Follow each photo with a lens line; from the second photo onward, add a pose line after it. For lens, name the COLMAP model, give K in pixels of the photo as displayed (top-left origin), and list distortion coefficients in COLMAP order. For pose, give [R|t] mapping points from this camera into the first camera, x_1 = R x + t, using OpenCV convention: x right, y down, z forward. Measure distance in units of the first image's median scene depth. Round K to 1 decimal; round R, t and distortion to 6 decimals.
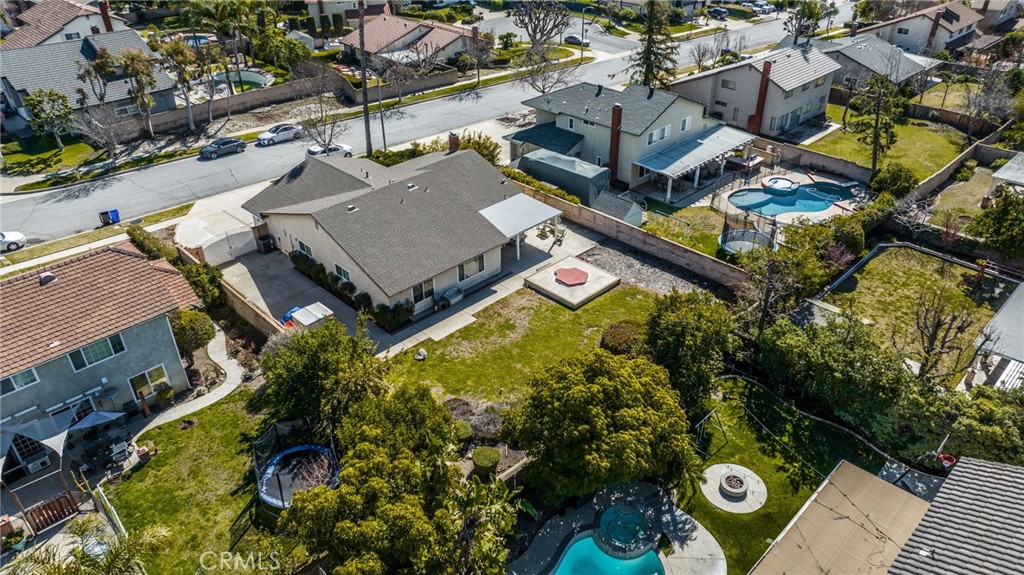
lens RADIAL K [[723.9, 0, 513.0], [0, 723.9, 287.1], [0, 0, 1]] dist [-0.035382, 0.048125]
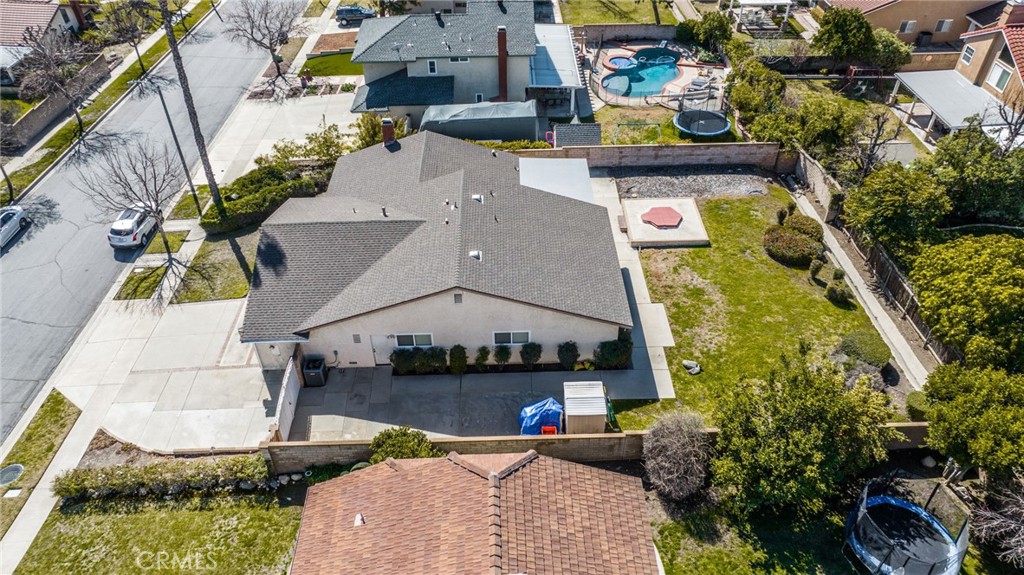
lens RADIAL K [[723.9, 0, 512.3], [0, 723.9, 288.0], [0, 0, 1]] dist [-0.035382, 0.048125]
pose [[0.684456, -0.464649, 0.561801, -0.441656], [0.390072, 0.884413, 0.256237, -0.178508], [-0.615925, 0.043760, 0.786589, 0.301913]]
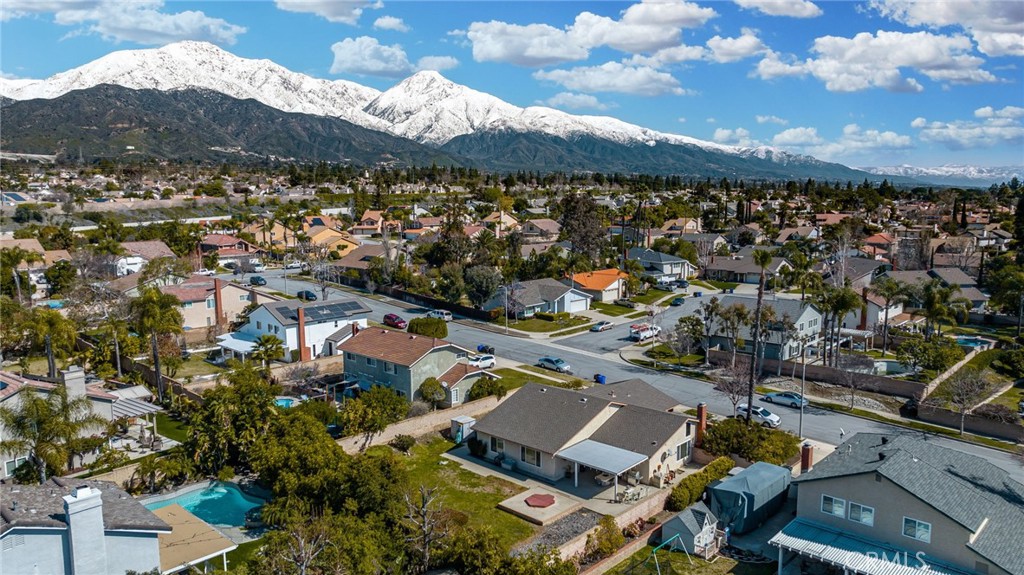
lens RADIAL K [[723.9, 0, 516.6], [0, 723.9, 286.0], [0, 0, 1]] dist [-0.035382, 0.048125]
pose [[0.041993, 0.140252, -0.989225, 0.847655], [-0.523694, 0.846280, 0.097754, -0.287190], [0.850871, 0.513946, 0.108987, 0.496812]]
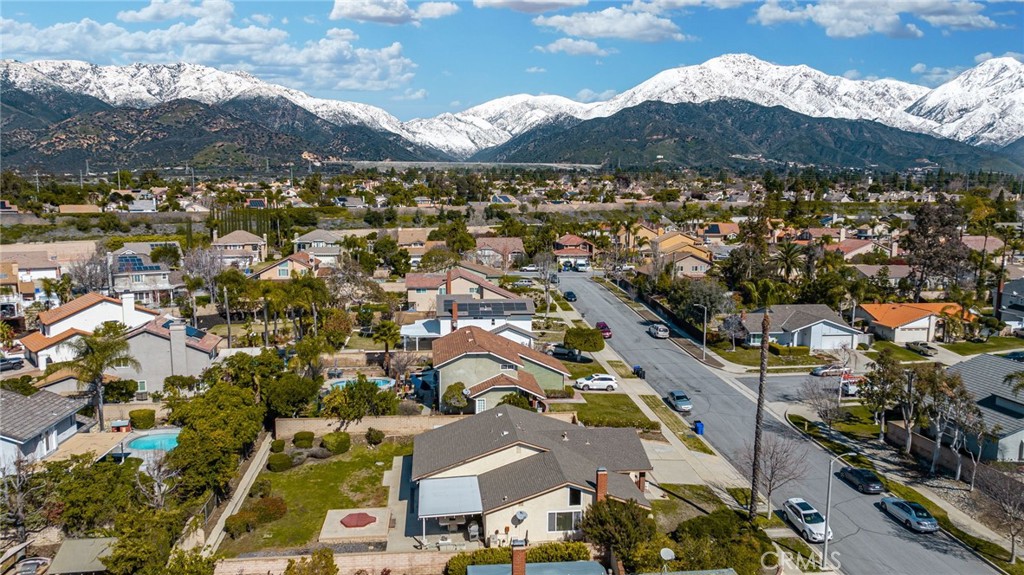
lens RADIAL K [[723.9, 0, 519.1], [0, 723.9, 293.2], [0, 0, 1]] dist [-0.035382, 0.048125]
pose [[-0.603553, 0.110073, -0.789689, 0.543837], [-0.423396, 0.794998, 0.434411, -0.619677], [0.675618, 0.596541, -0.433219, 1.048286]]
